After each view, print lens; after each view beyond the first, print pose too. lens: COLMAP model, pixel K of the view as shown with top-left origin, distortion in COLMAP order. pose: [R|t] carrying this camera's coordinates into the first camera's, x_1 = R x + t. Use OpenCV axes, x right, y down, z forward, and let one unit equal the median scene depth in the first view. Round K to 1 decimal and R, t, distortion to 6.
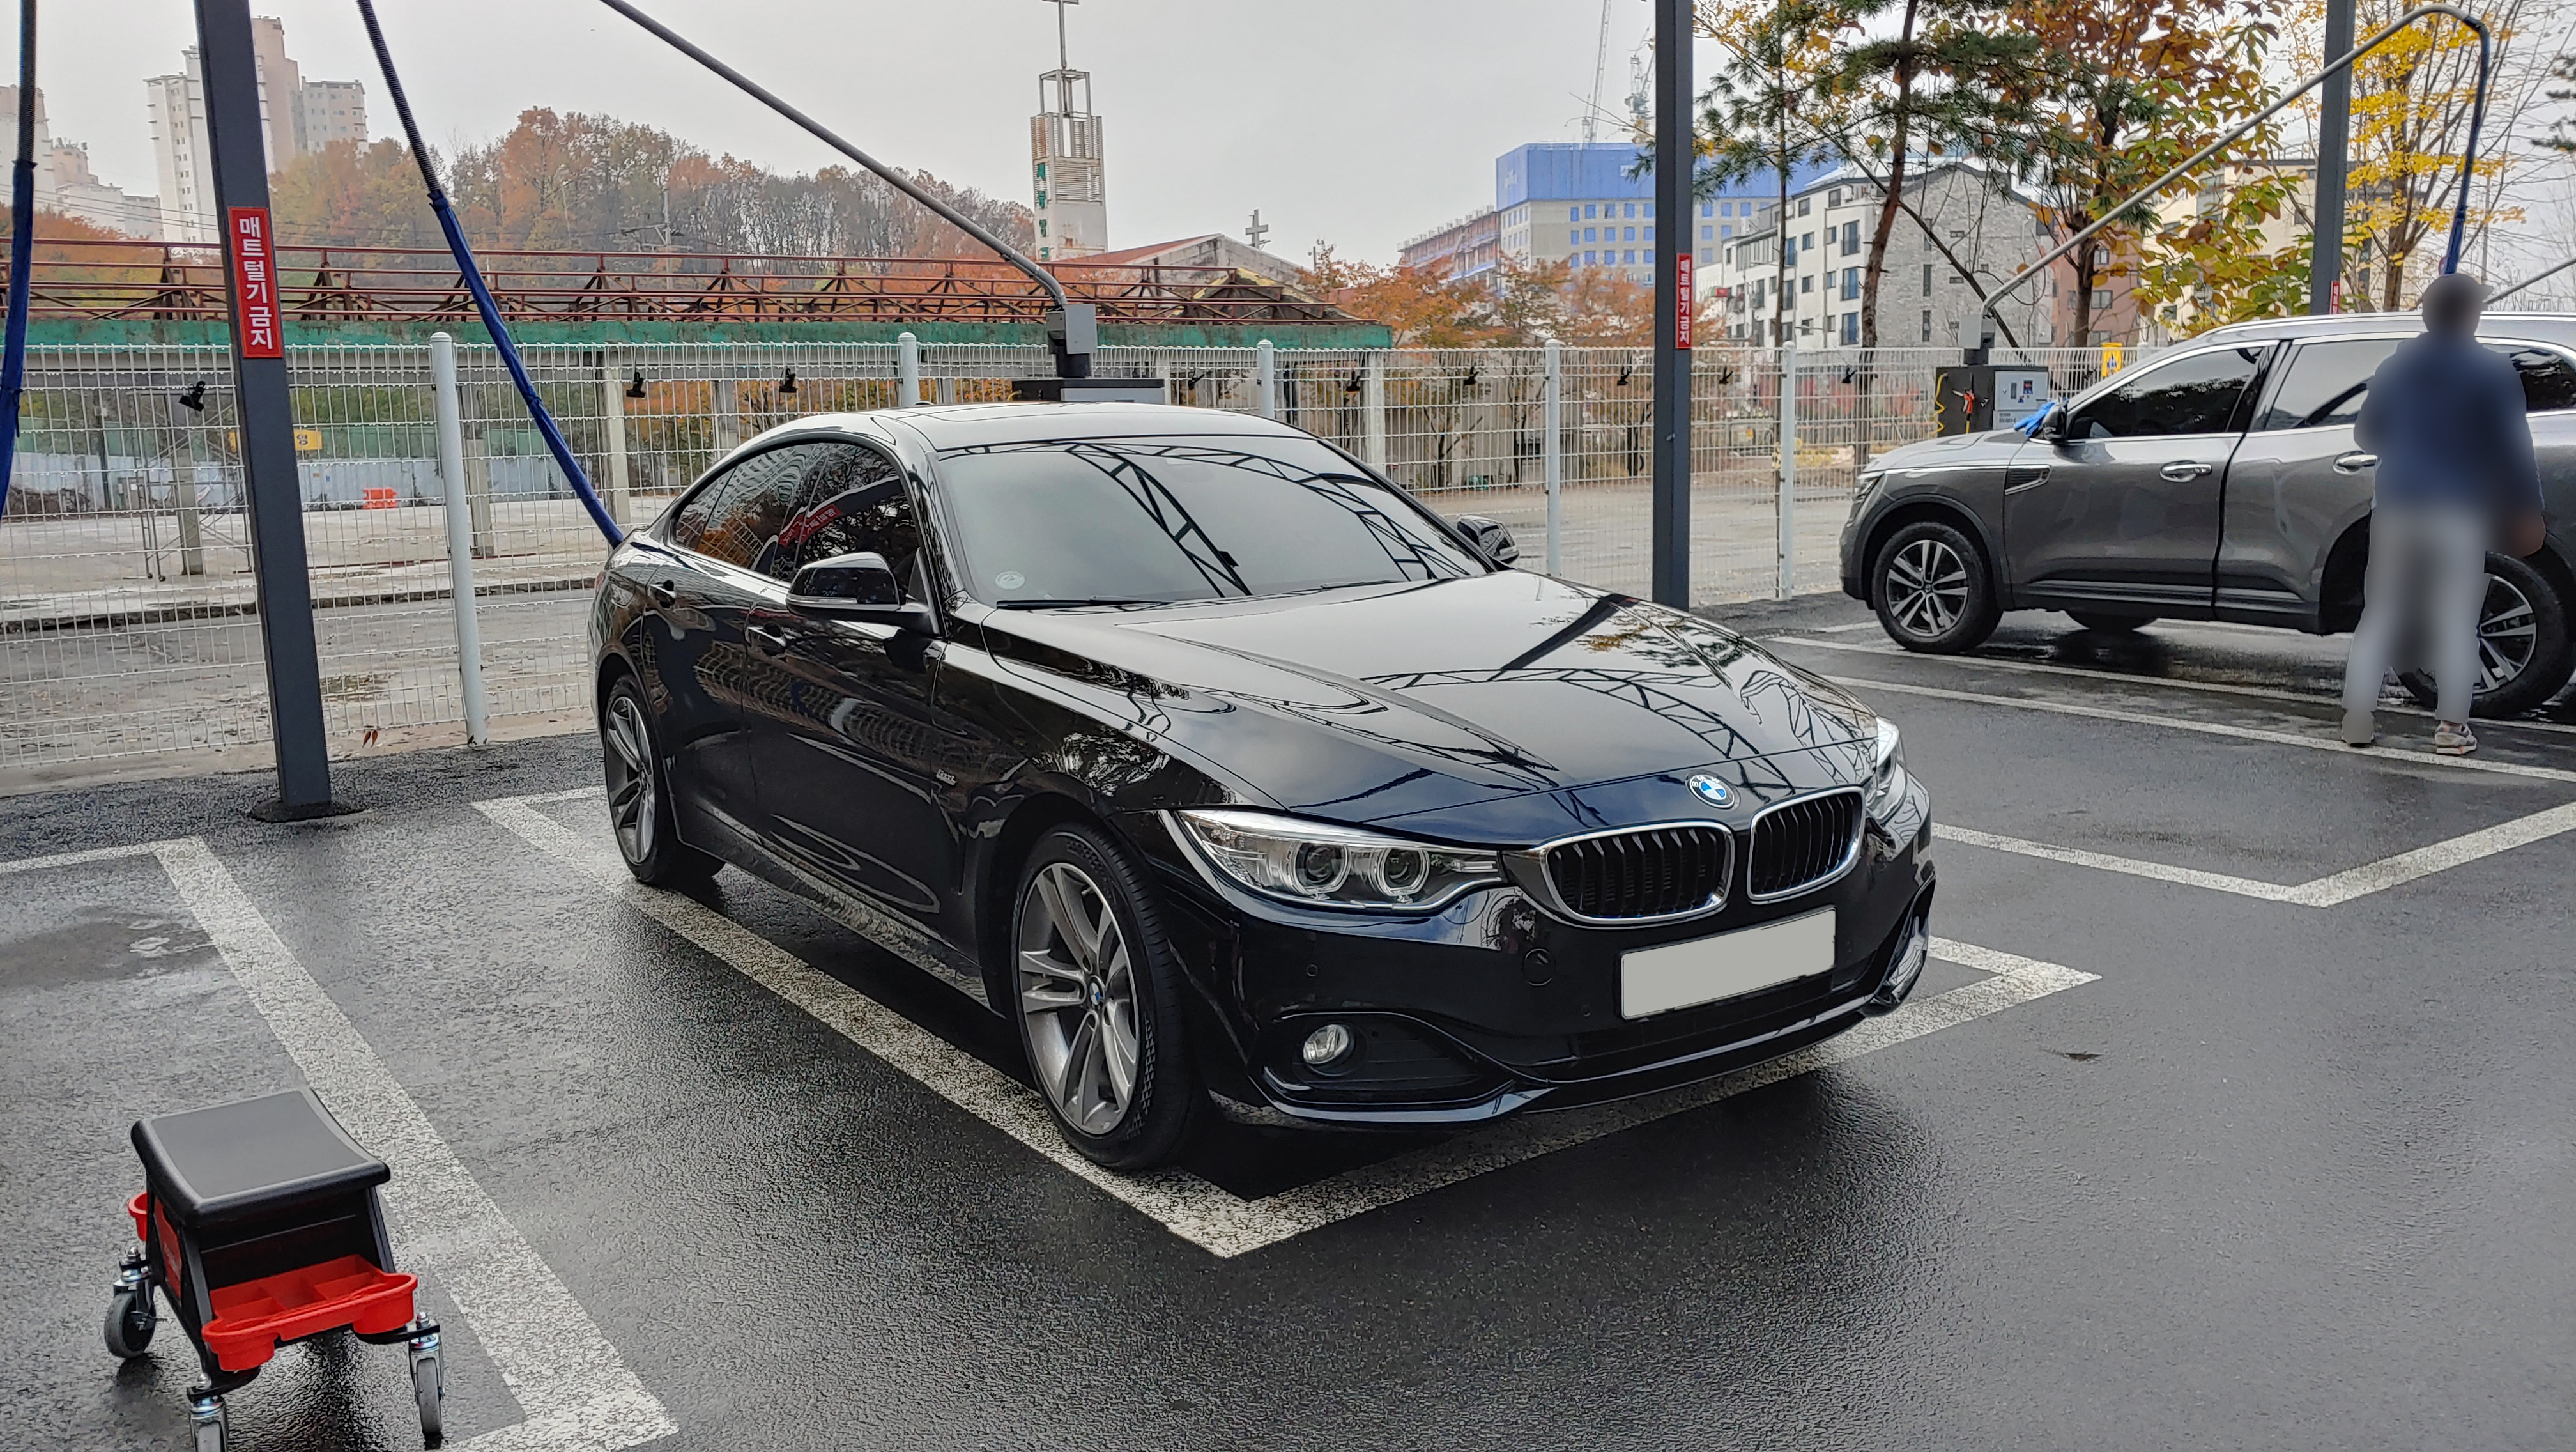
lens RADIAL K [[1978.1, 0, 1288.5], [0, 1978.1, 743.7], [0, 0, 1]] dist [-0.007637, -0.008368]
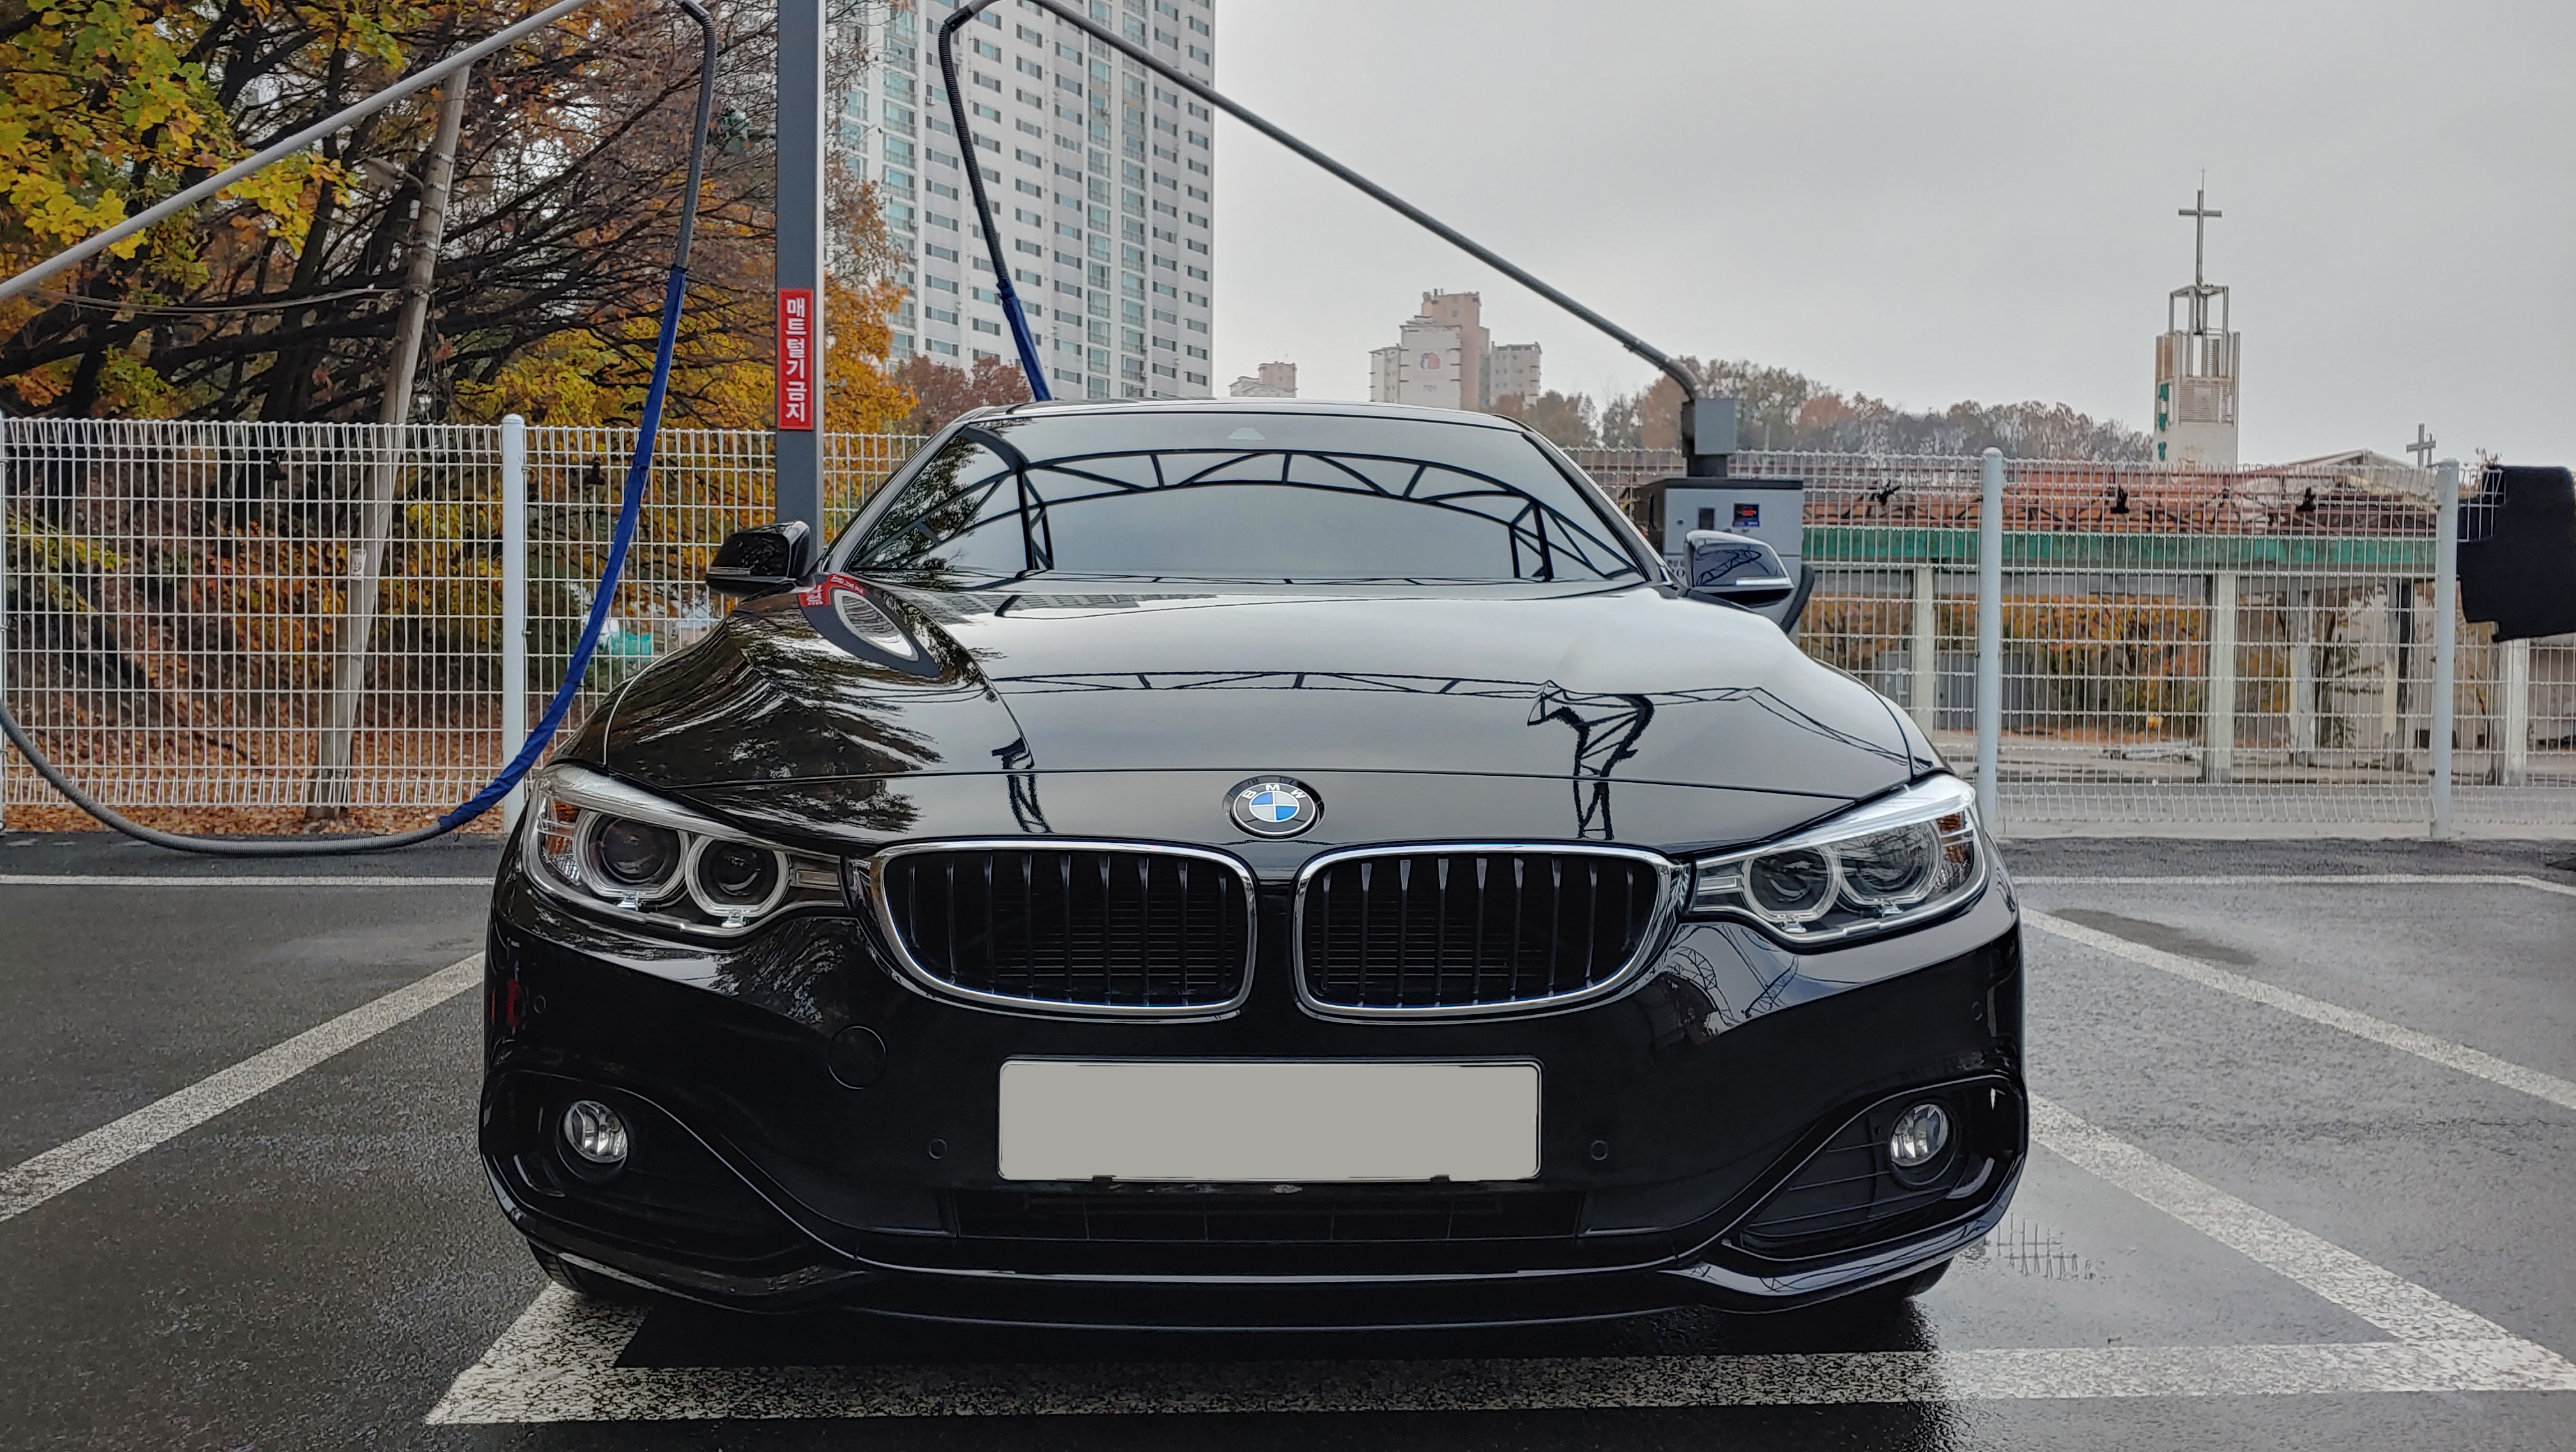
lens RADIAL K [[1978.1, 0, 1282.7], [0, 1978.1, 728.6], [0, 0, 1]] dist [-0.007637, -0.008368]
pose [[0.850037, 0.052835, -0.524067, 0.253817], [-0.117747, 0.988838, -0.091293, 0.025969], [0.513394, 0.139310, 0.846770, 0.258839]]
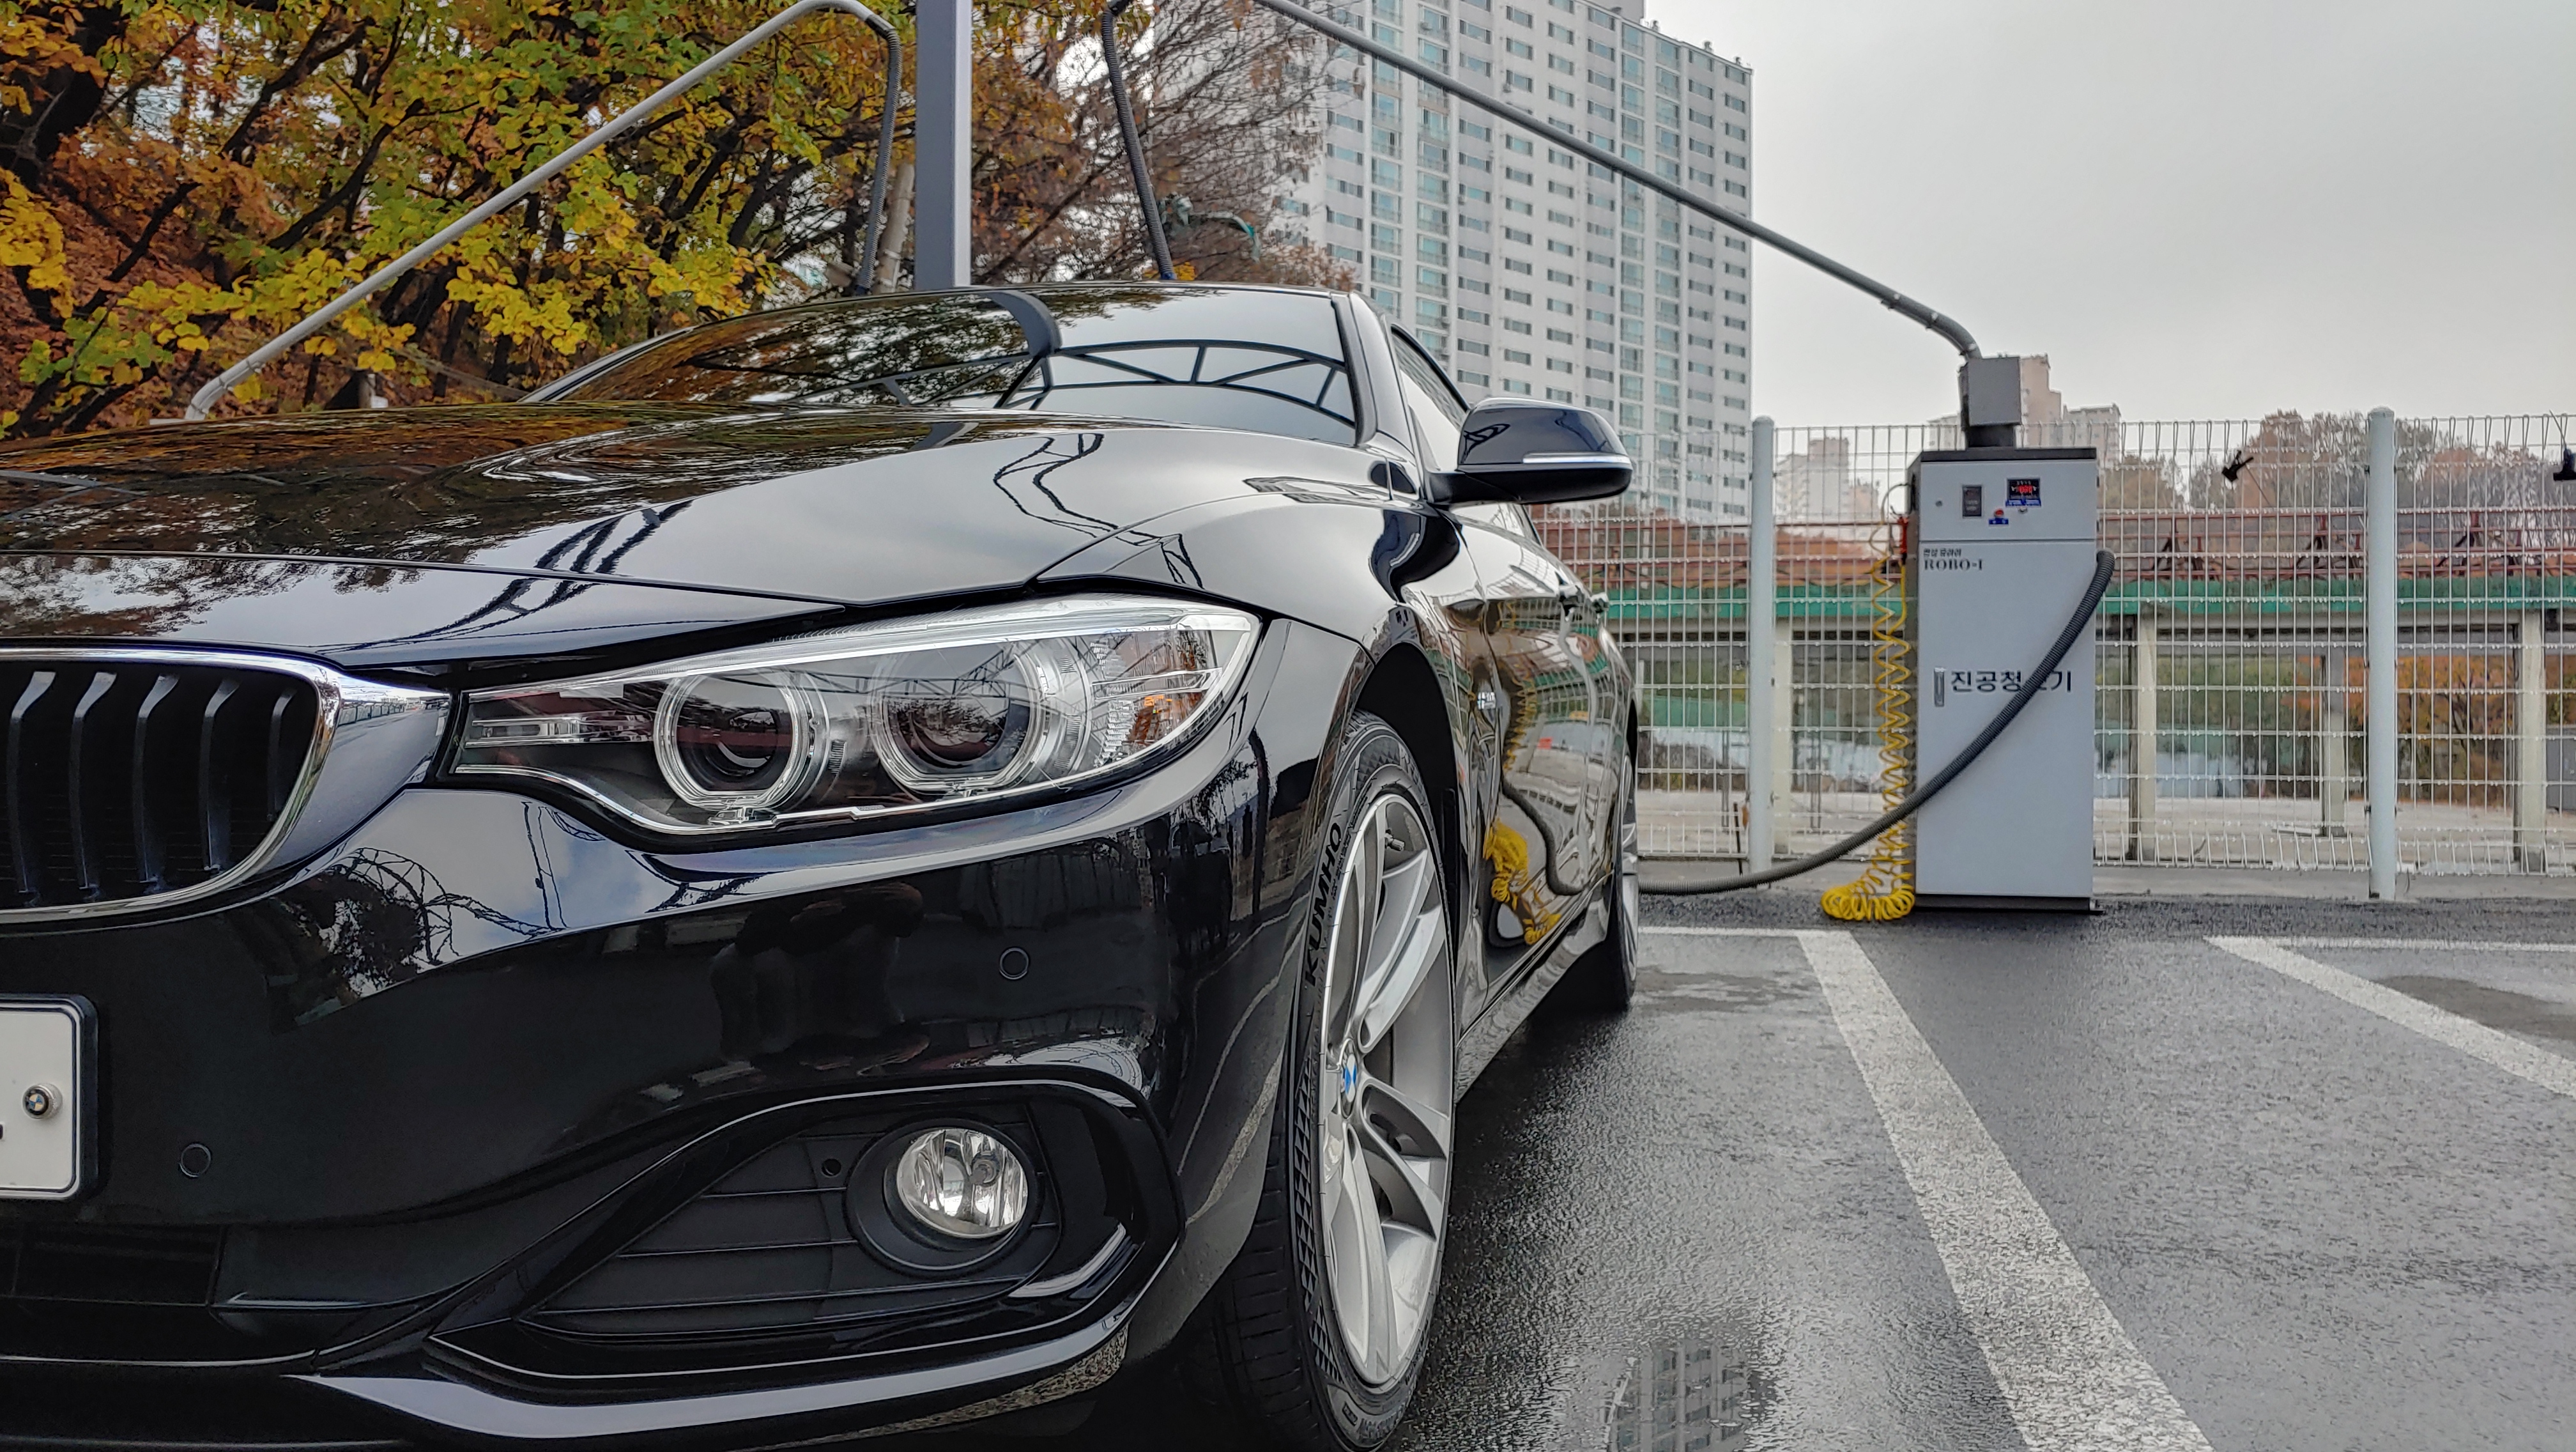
lens RADIAL K [[1978.1, 0, 1285.2], [0, 1978.1, 737.8], [0, 0, 1]] dist [-0.007637, -0.008368]
pose [[0.675819, 0.024825, -0.736649, 0.326387], [-0.140601, 0.985422, -0.095782, 0.022067], [0.723533, 0.168305, 0.669458, 0.468938]]
